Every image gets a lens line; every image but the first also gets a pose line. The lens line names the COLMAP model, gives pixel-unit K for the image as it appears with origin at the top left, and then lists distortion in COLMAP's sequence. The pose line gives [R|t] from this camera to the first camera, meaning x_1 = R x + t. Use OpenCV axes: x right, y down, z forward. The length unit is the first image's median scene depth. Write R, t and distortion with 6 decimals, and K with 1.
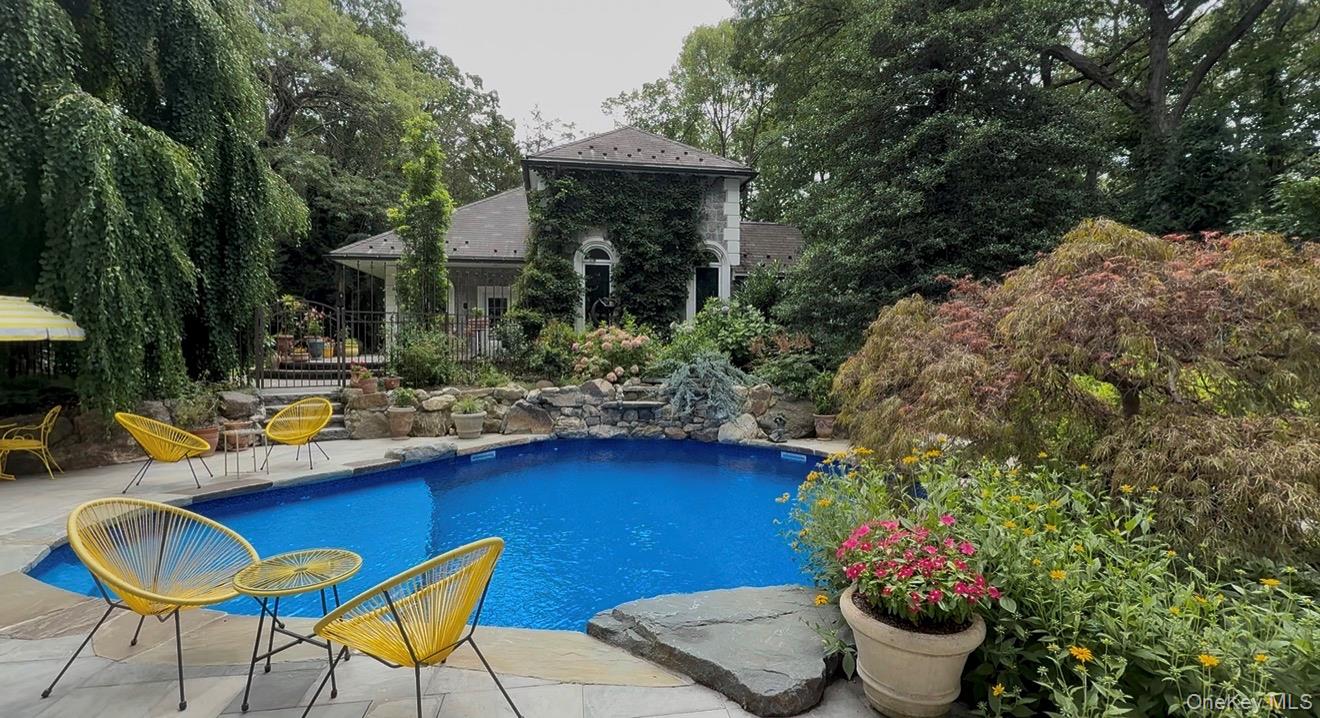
lens RADIAL K [[601.1, 0, 659.8], [0, 601.1, 357.4], [0, 0, 1]] dist [0.002243, 0.000380]
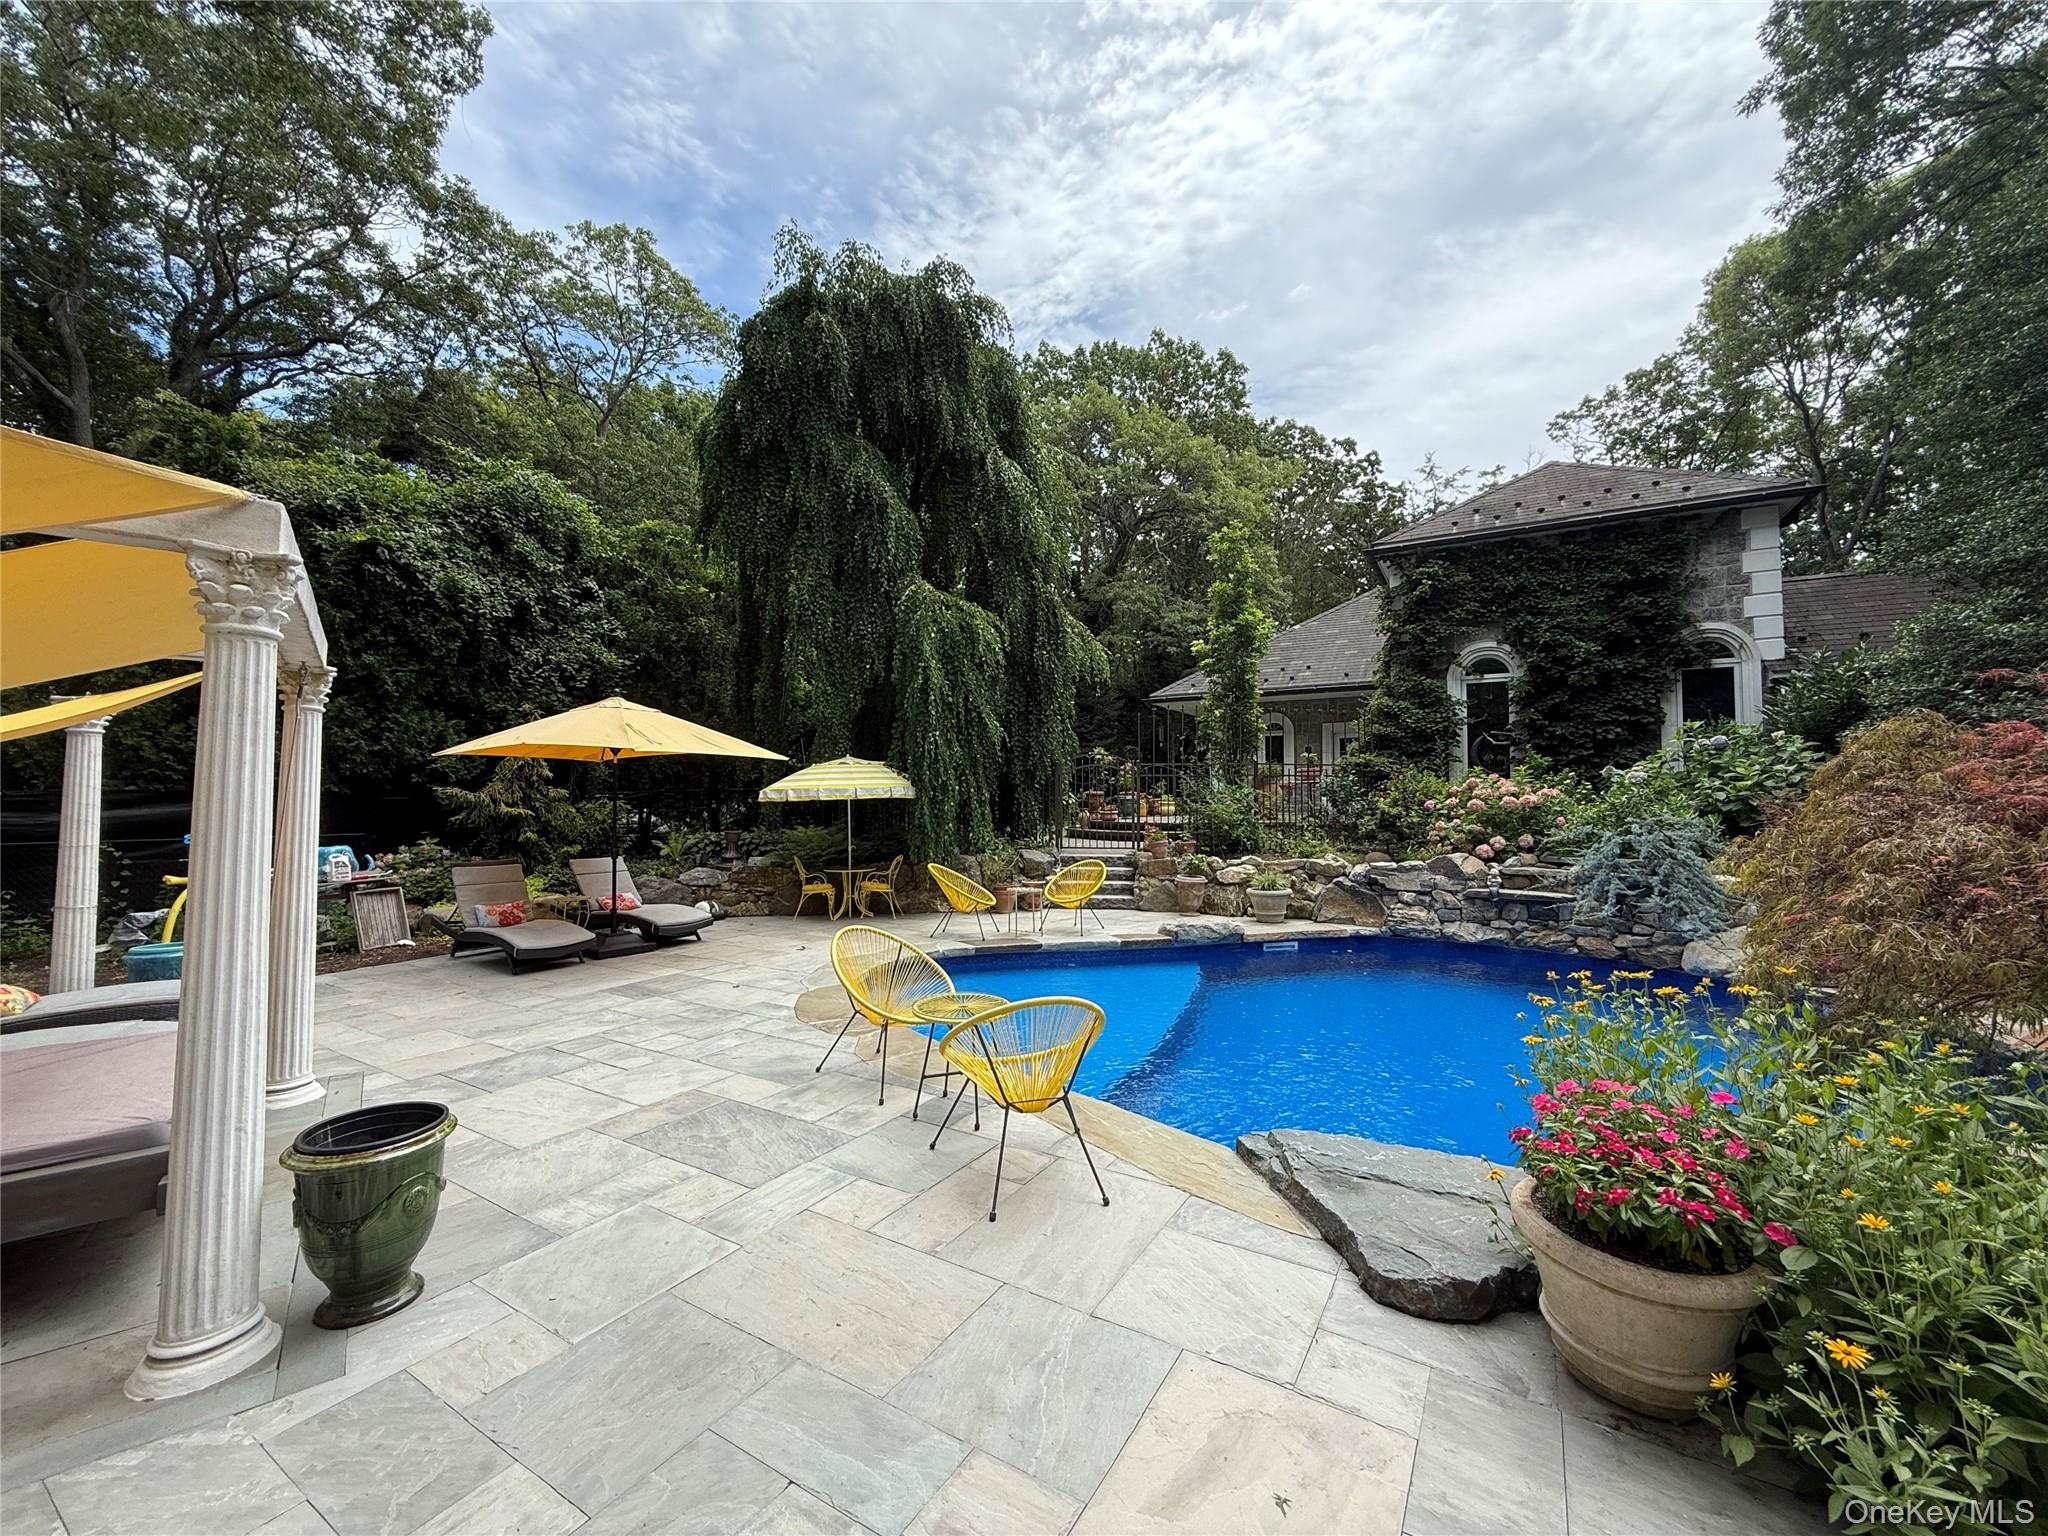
lens RADIAL K [[811.6, 0, 1016.3], [0, 811.6, 772.7], [0, 0, 1]] dist [-0.001357, -0.000149]
pose [[0.760007, -0.021558, -0.649557, 0.115231], [-0.015135, 0.998592, -0.050850, -0.001036], [0.649739, 0.048477, 0.758610, -0.022033]]
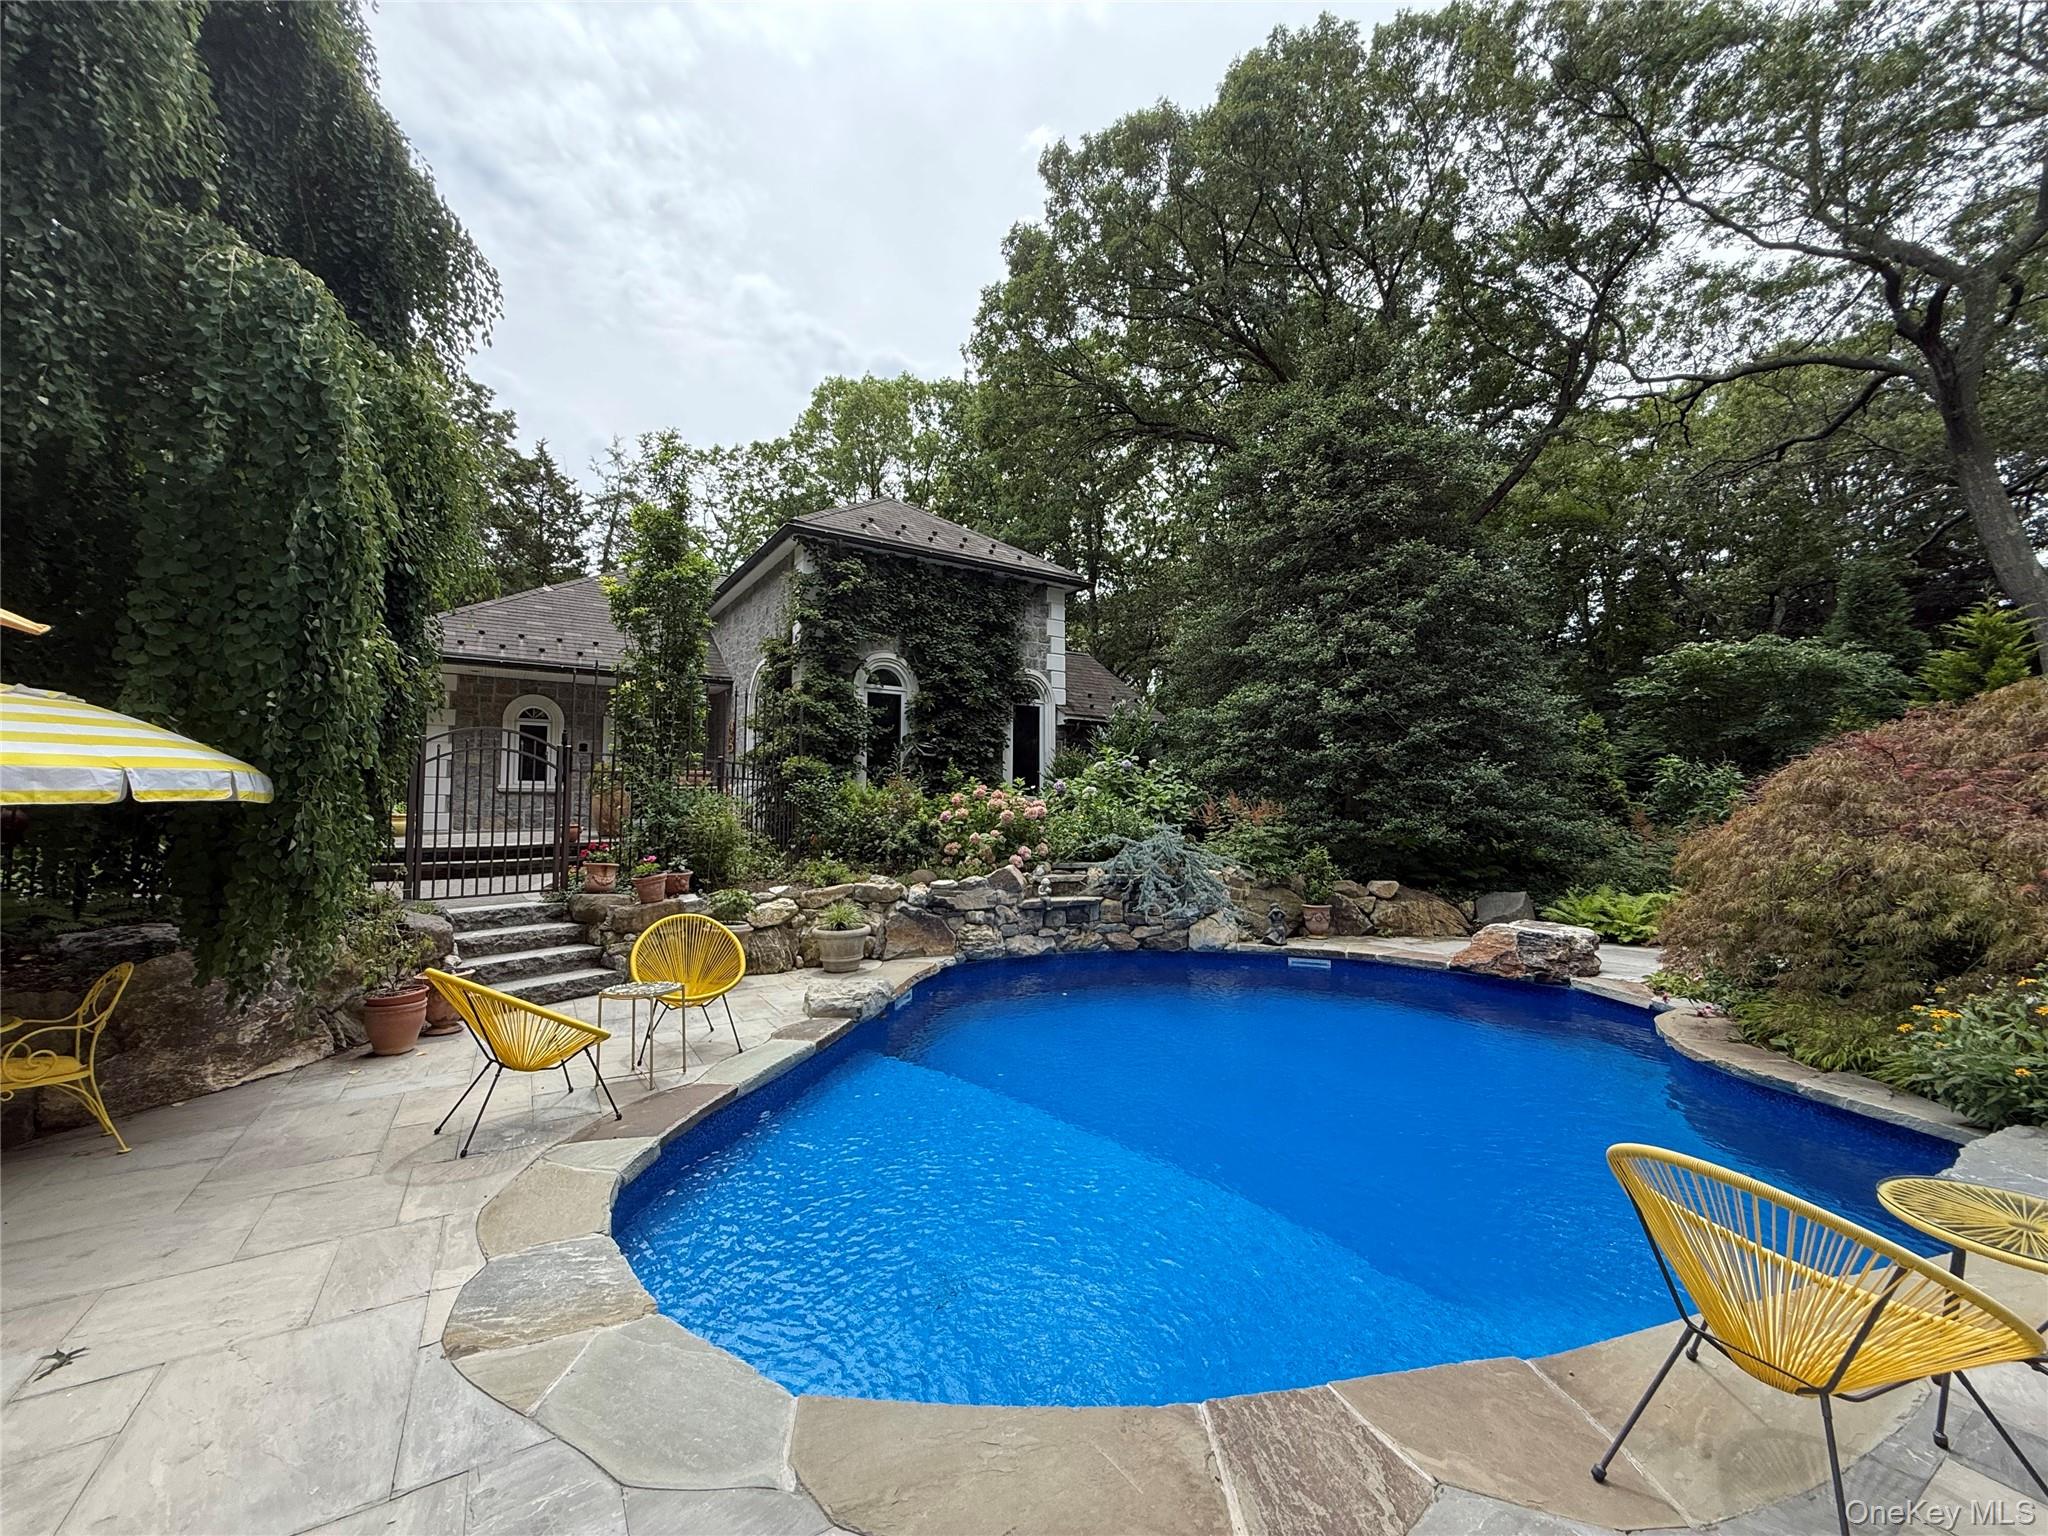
lens RADIAL K [[811.6, 0, 1023.6], [0, 811.6, 769.9], [0, 0, 1]] dist [-0.001357, -0.000149]
pose [[0.922012, 0.020365, 0.386626, -0.437809], [0.008447, 0.997320, -0.072679, -0.003734], [-0.387069, 0.070277, 0.919369, 0.169726]]
